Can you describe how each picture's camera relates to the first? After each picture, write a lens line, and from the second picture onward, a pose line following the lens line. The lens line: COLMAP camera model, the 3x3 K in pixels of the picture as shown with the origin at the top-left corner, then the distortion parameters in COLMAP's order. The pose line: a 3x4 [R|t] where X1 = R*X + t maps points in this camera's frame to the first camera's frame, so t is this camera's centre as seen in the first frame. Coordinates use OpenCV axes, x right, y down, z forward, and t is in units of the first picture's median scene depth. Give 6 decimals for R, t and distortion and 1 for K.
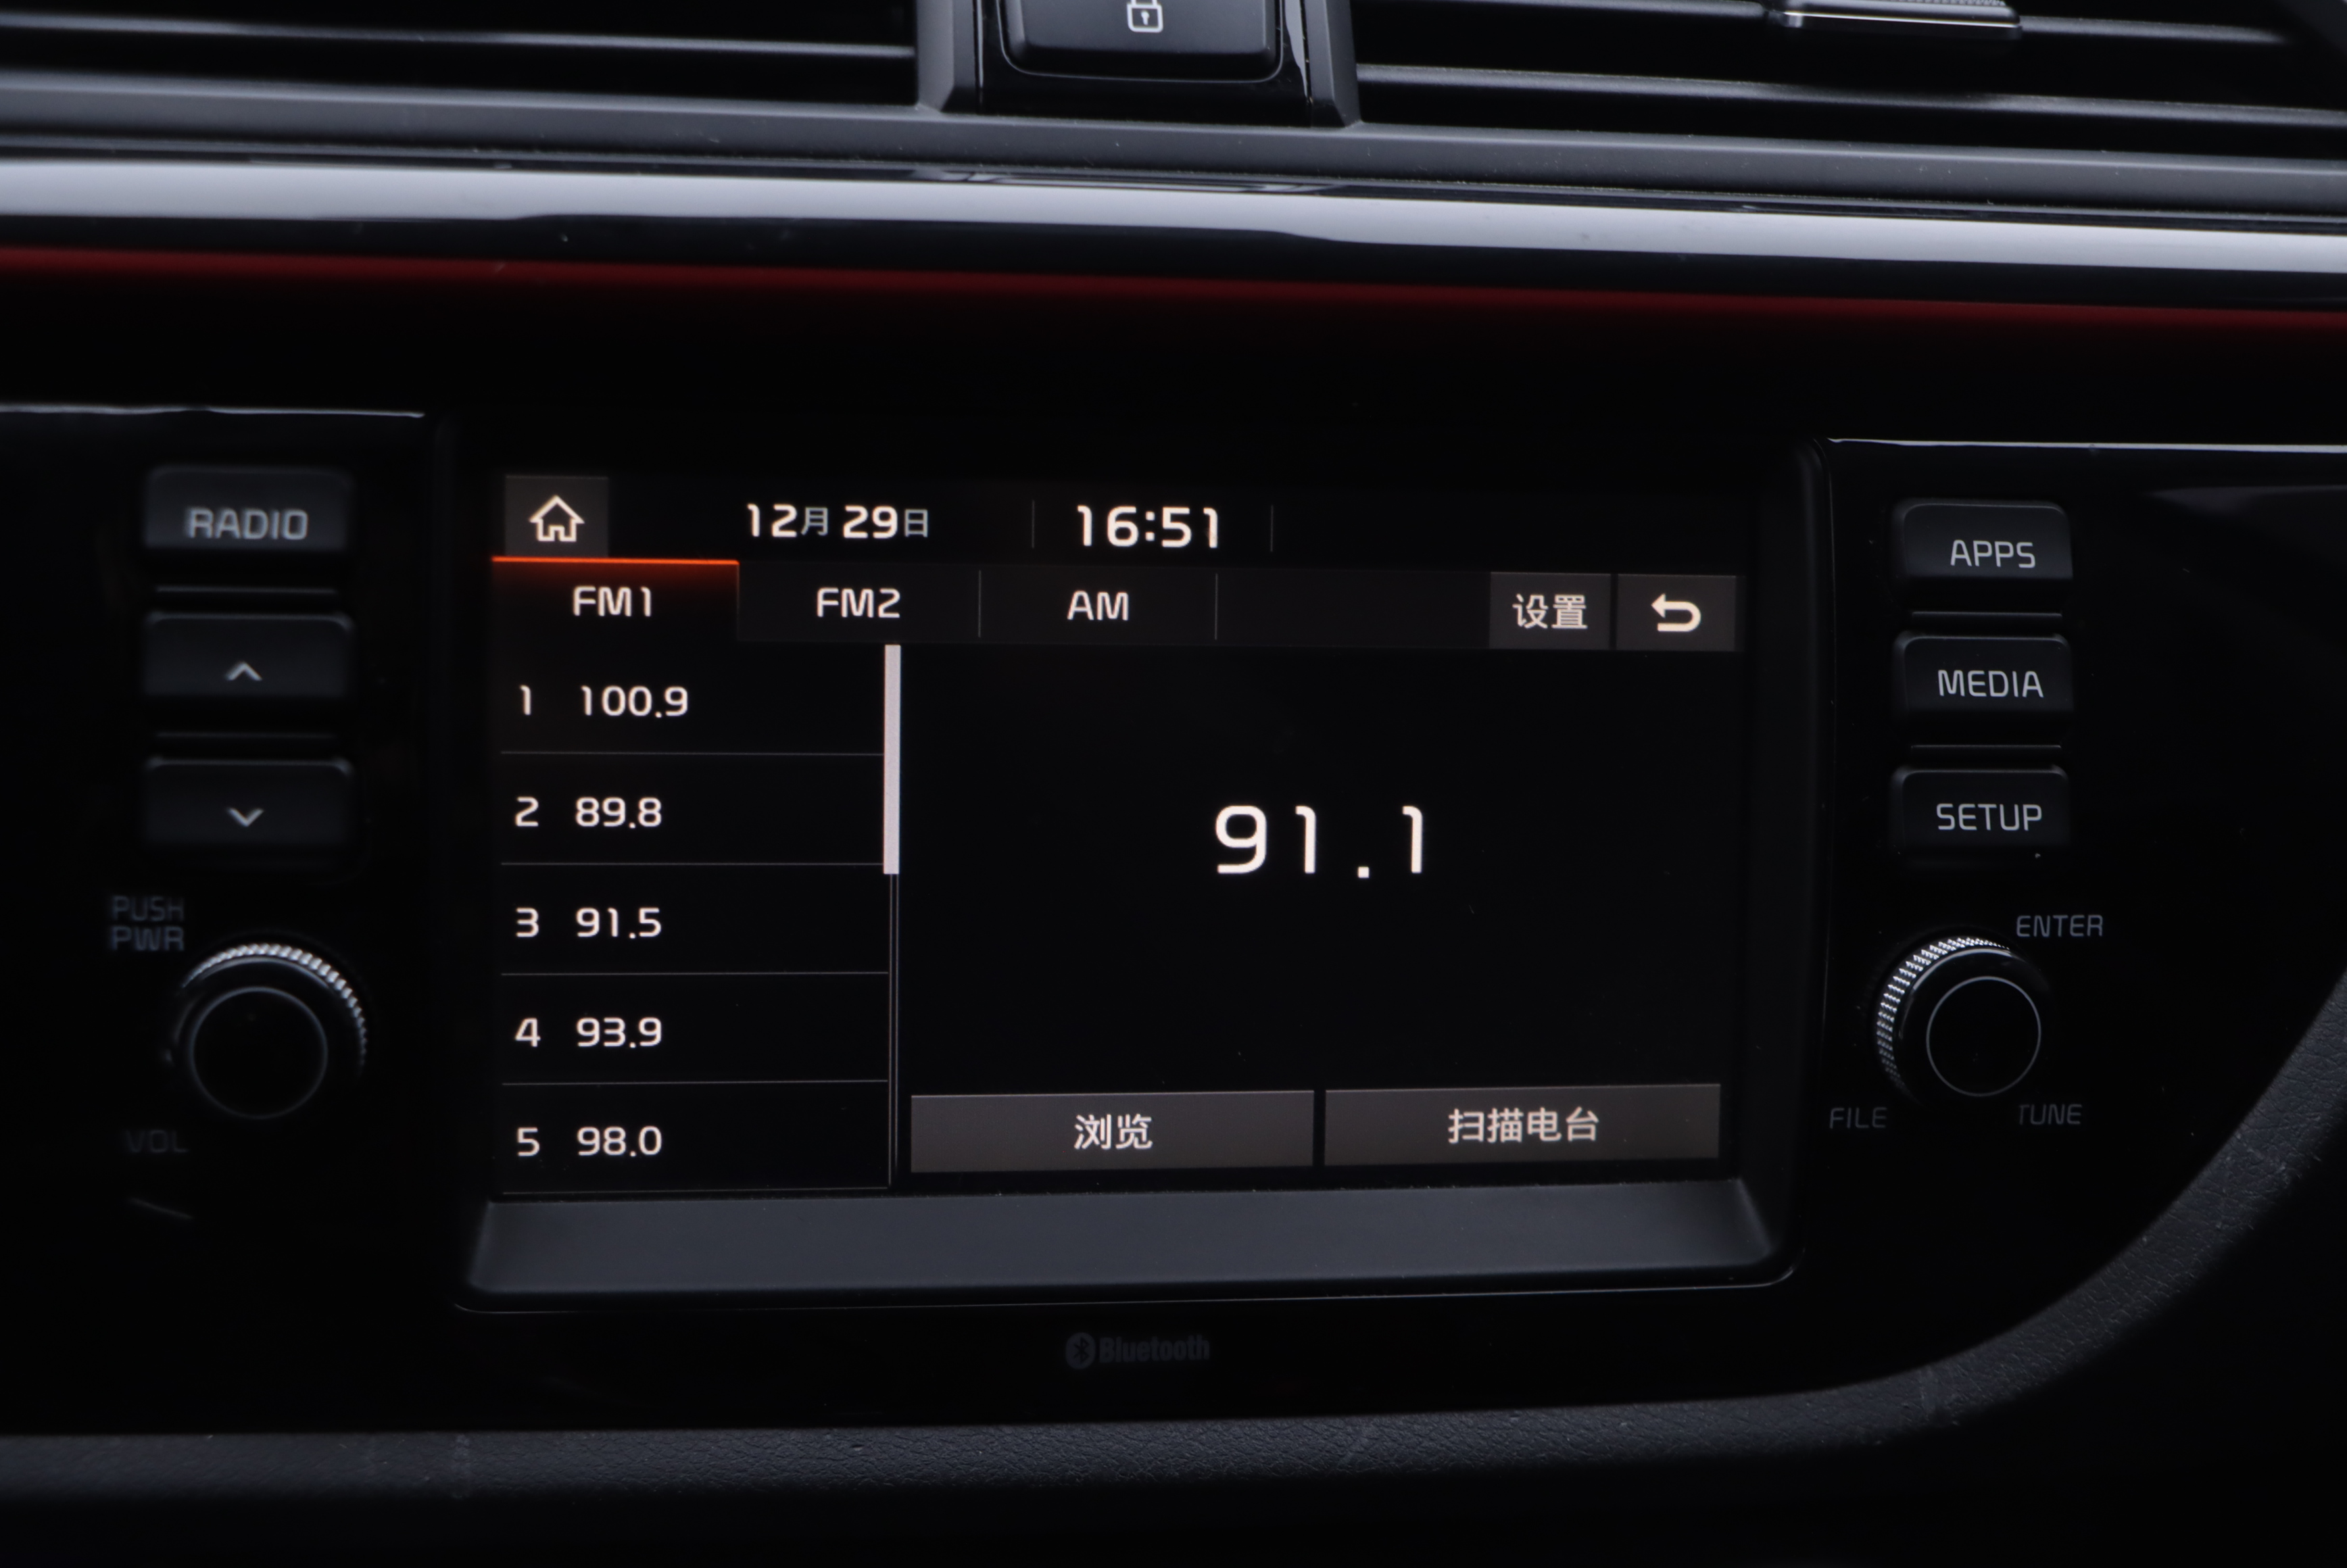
lens RADIAL K [[2920.6, 0, 1206.8], [0, 2920.6, 790.0], [0, 0, 1]] dist [-0.062982, 0.062310]
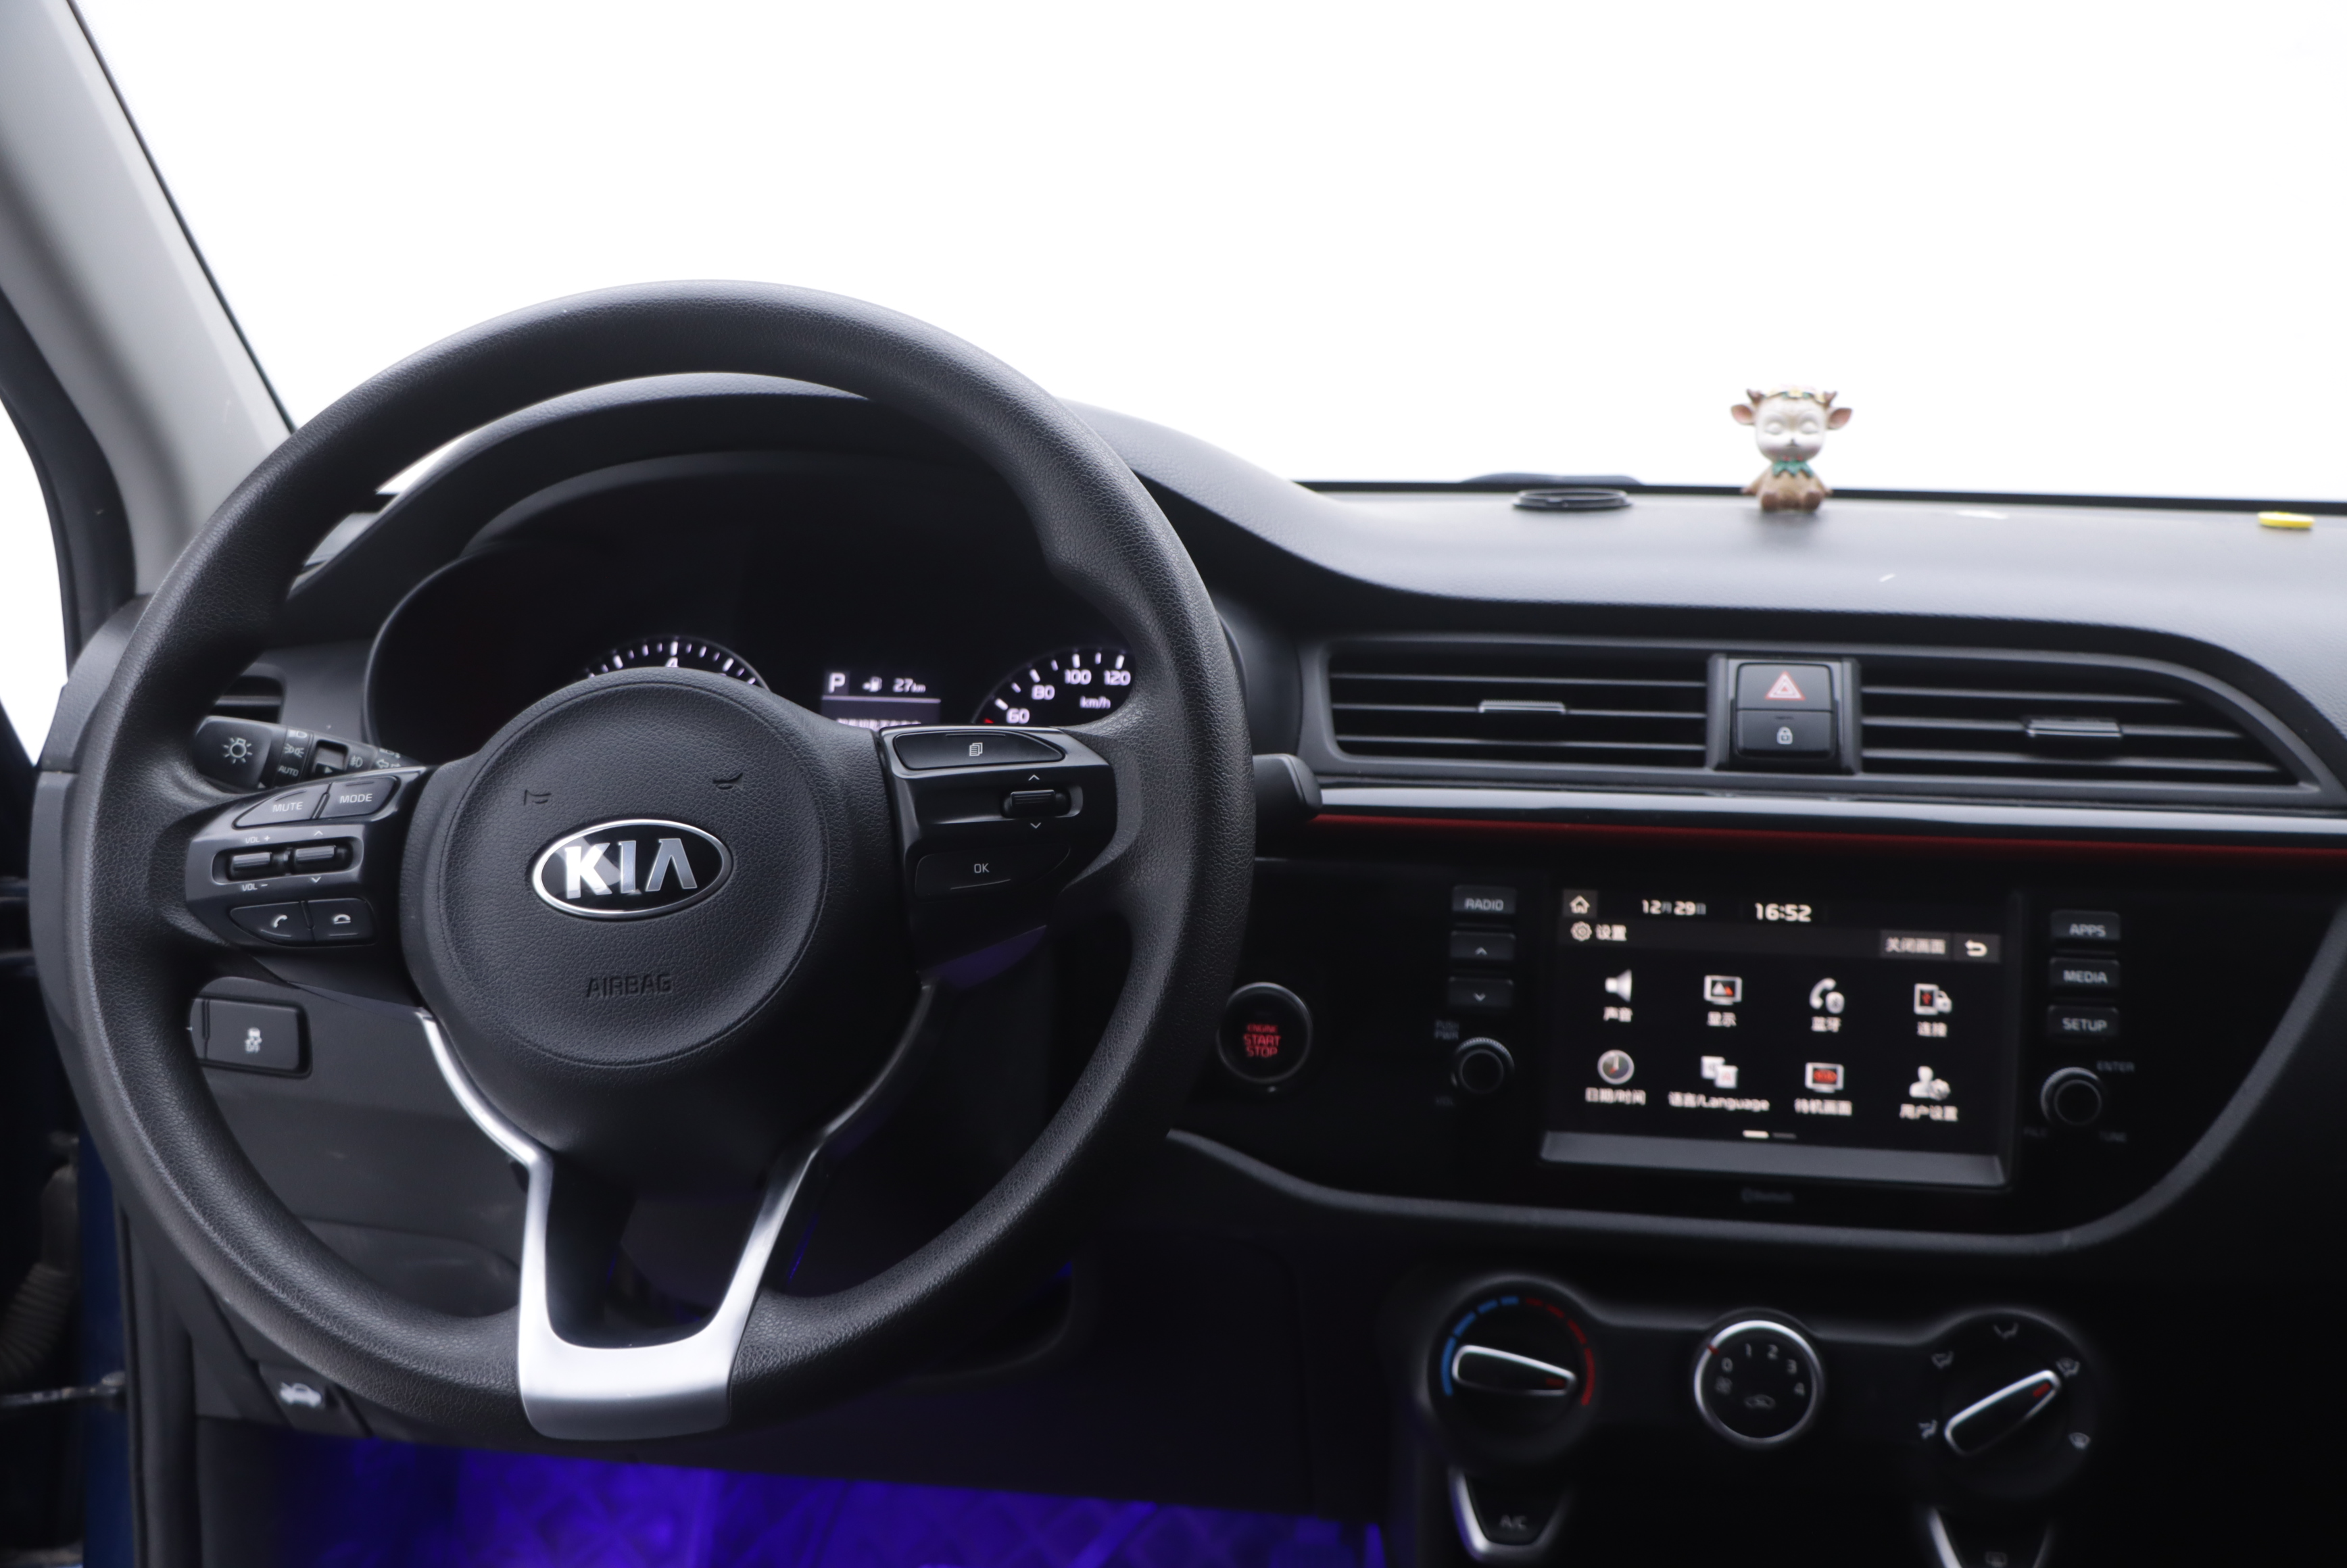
lens RADIAL K [[2702.5, 0, 1186.3], [0, 2702.5, 816.5], [0, 0, 1]] dist [-0.096194, 0.301287]
pose [[0.945552, 0.017091, -0.325023, 0.289847], [-0.051695, 0.993830, -0.098133, 0.108408], [0.321340, 0.109592, 0.940601, -1.723068]]
